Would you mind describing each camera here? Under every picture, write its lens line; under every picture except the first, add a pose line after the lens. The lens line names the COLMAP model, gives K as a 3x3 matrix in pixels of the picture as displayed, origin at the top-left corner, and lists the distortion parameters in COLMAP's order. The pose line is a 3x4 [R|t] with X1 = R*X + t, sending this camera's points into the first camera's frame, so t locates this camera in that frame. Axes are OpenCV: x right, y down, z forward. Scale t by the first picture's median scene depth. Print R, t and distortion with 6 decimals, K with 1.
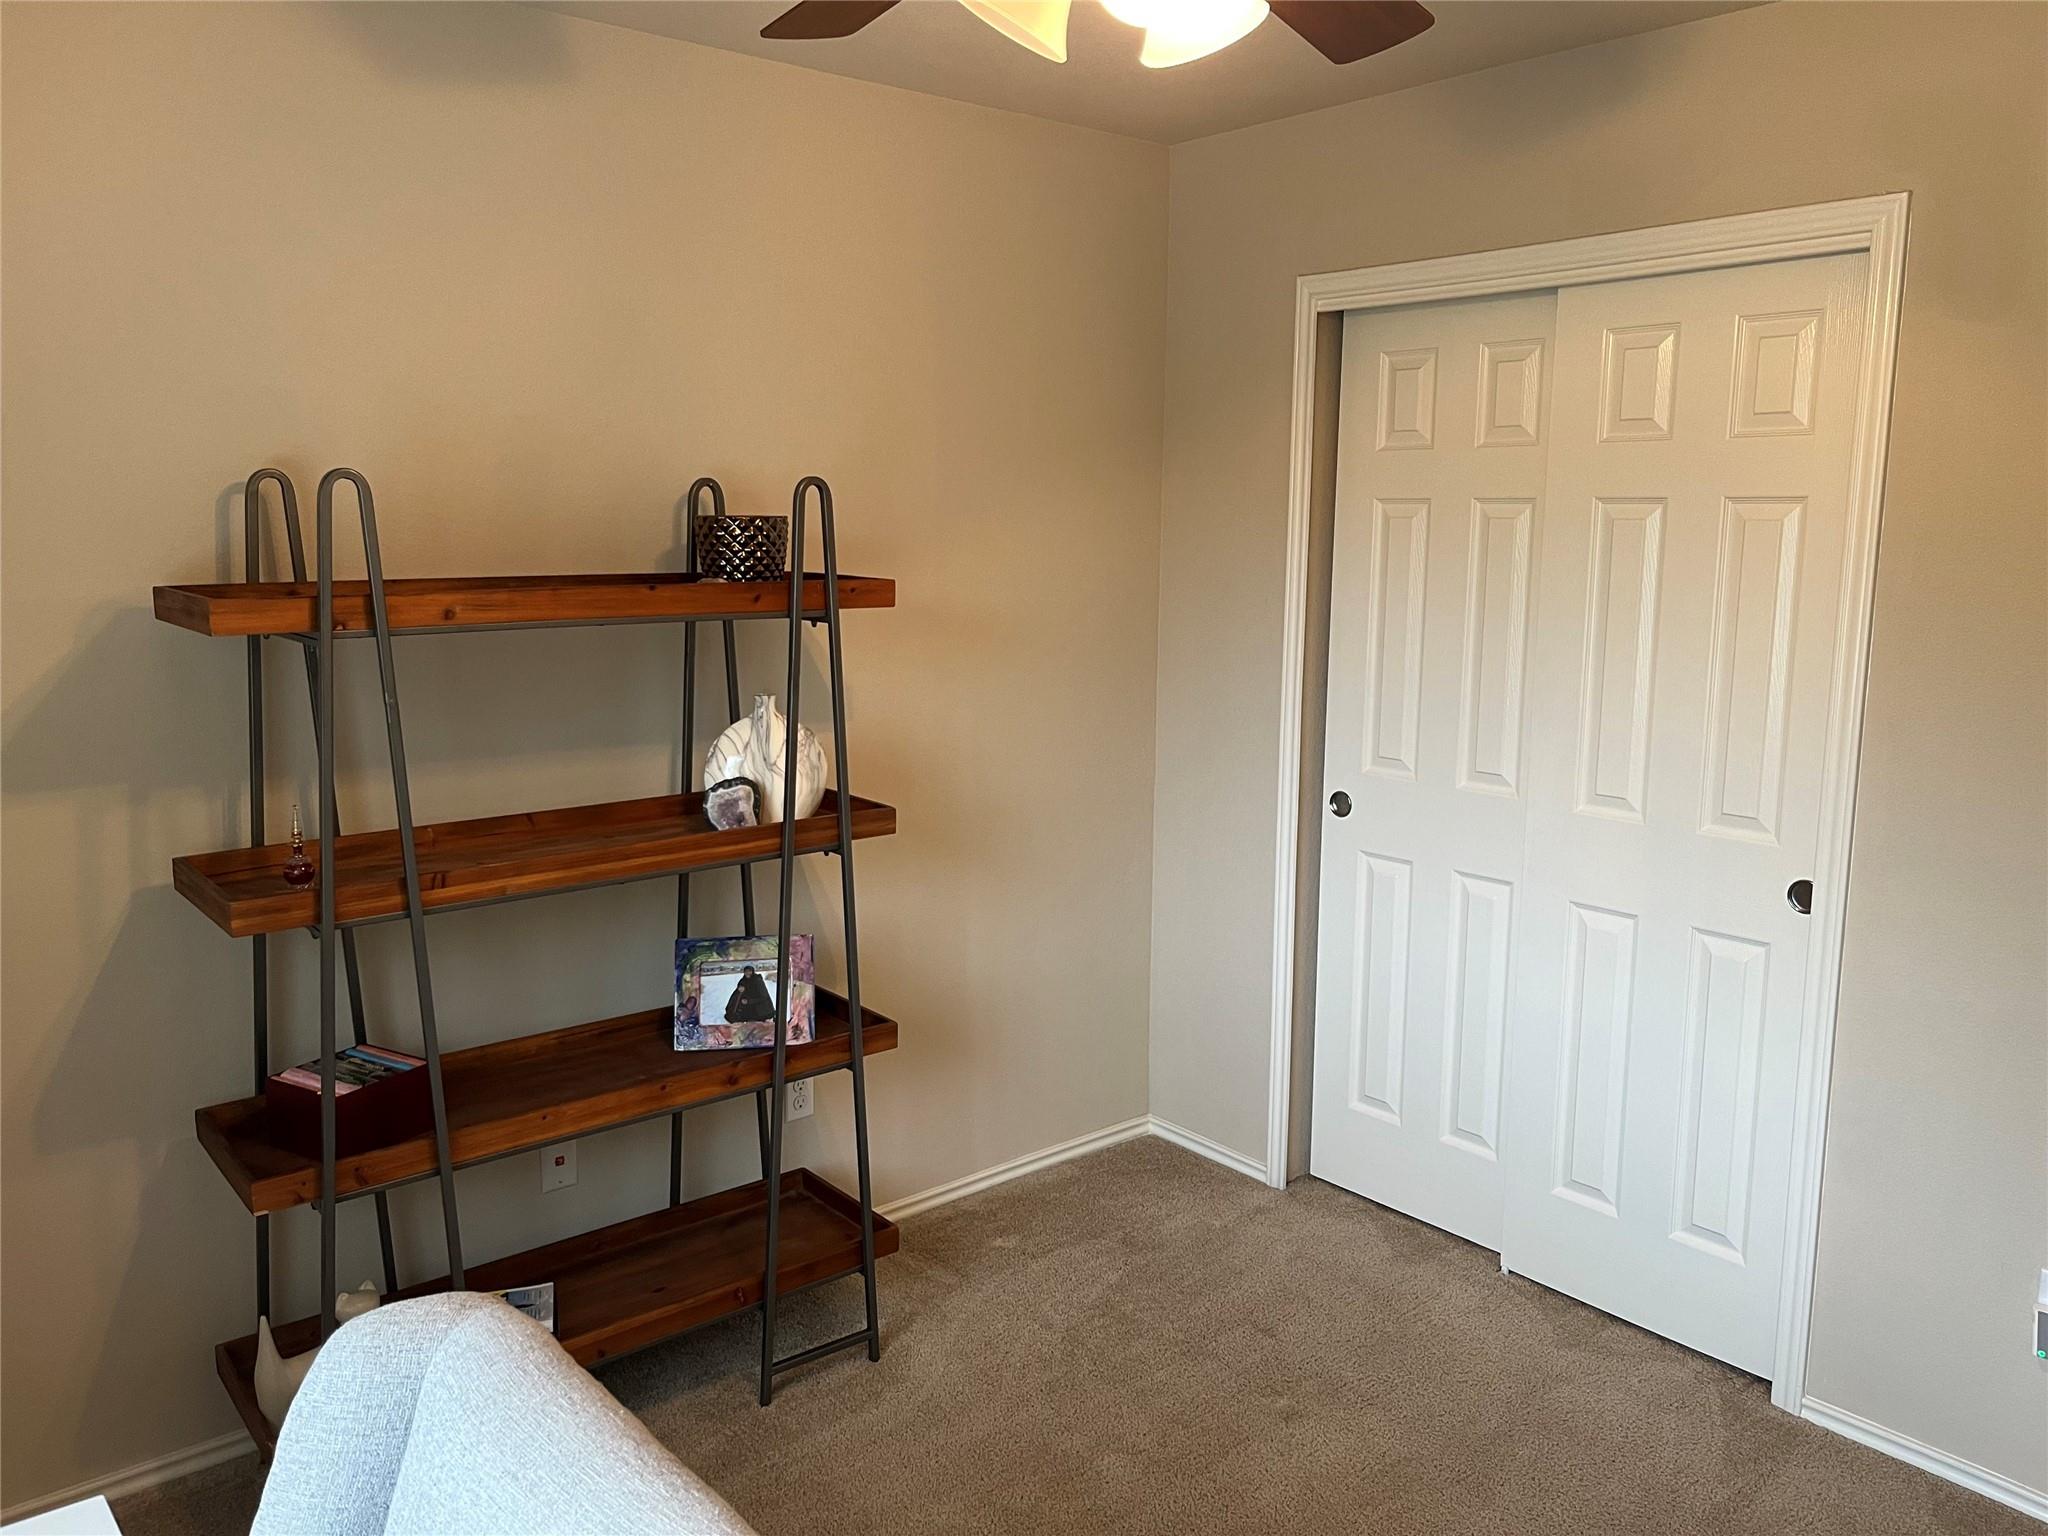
lens RADIAL K [[1543.7, 0, 1013.8], [0, 1543.7, 761.3], [0, 0, 1]] dist [0.051454, -0.078350]
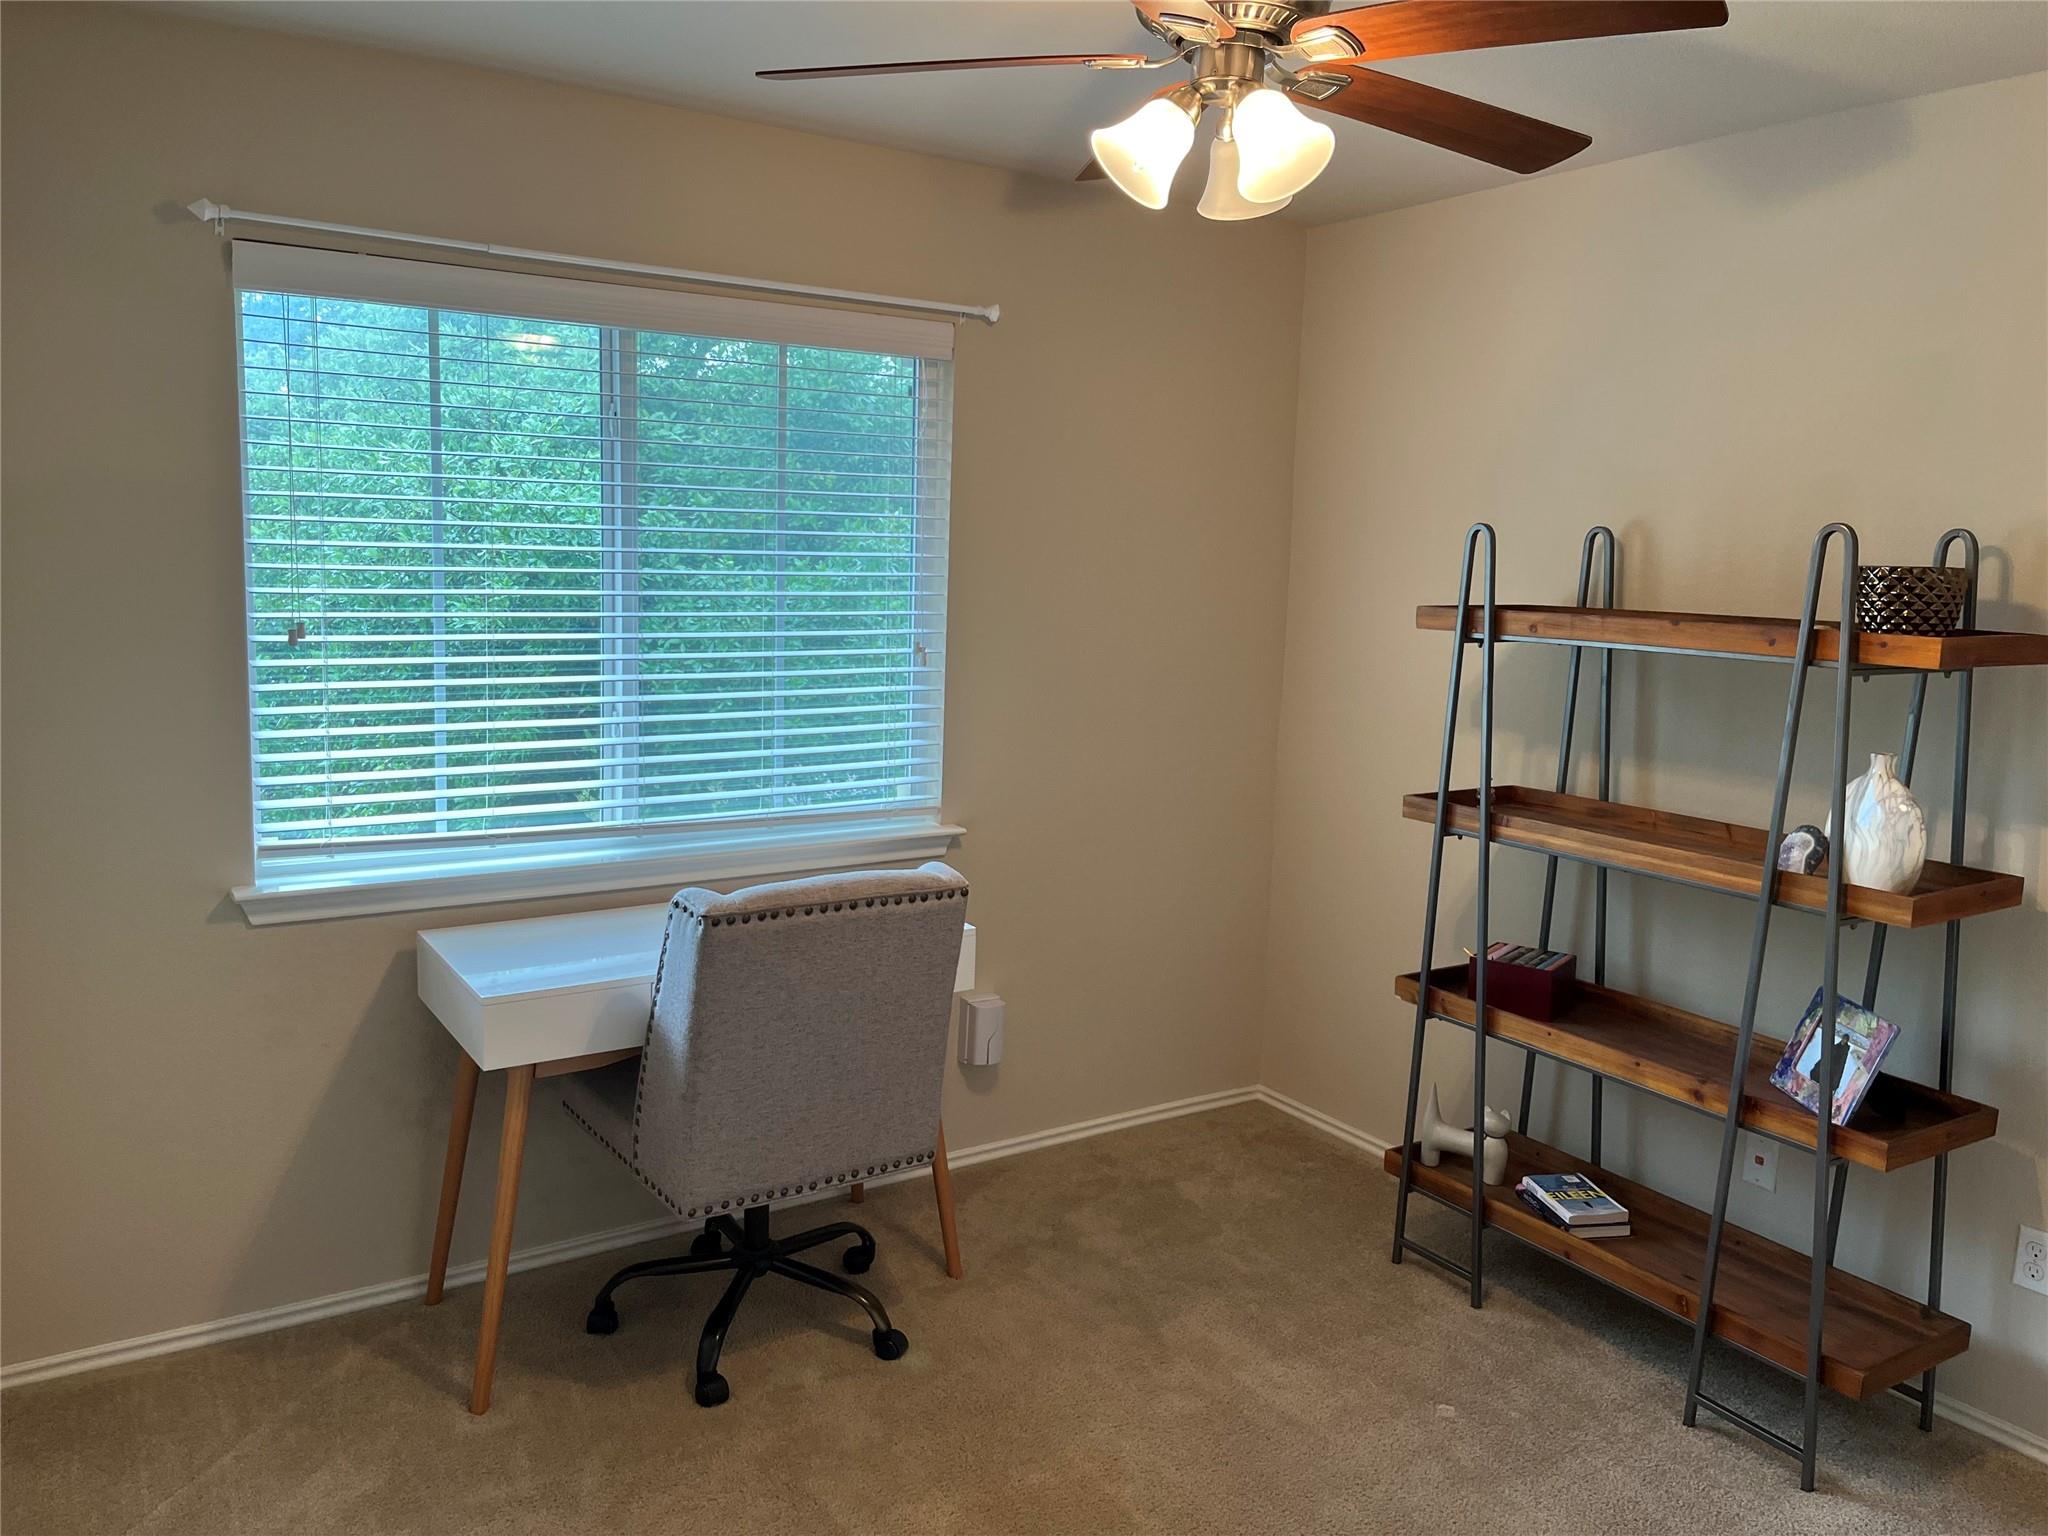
lens RADIAL K [[1543.7, 0, 1013.8], [0, 1543.7, 761.3], [0, 0, 1]] dist [0.051454, -0.078350]
pose [[-0.179766, 0.117580, -0.976657, 0.877655], [-0.186294, 0.970795, 0.151164, -0.084586], [0.965908, 0.209120, -0.152611, 0.641310]]
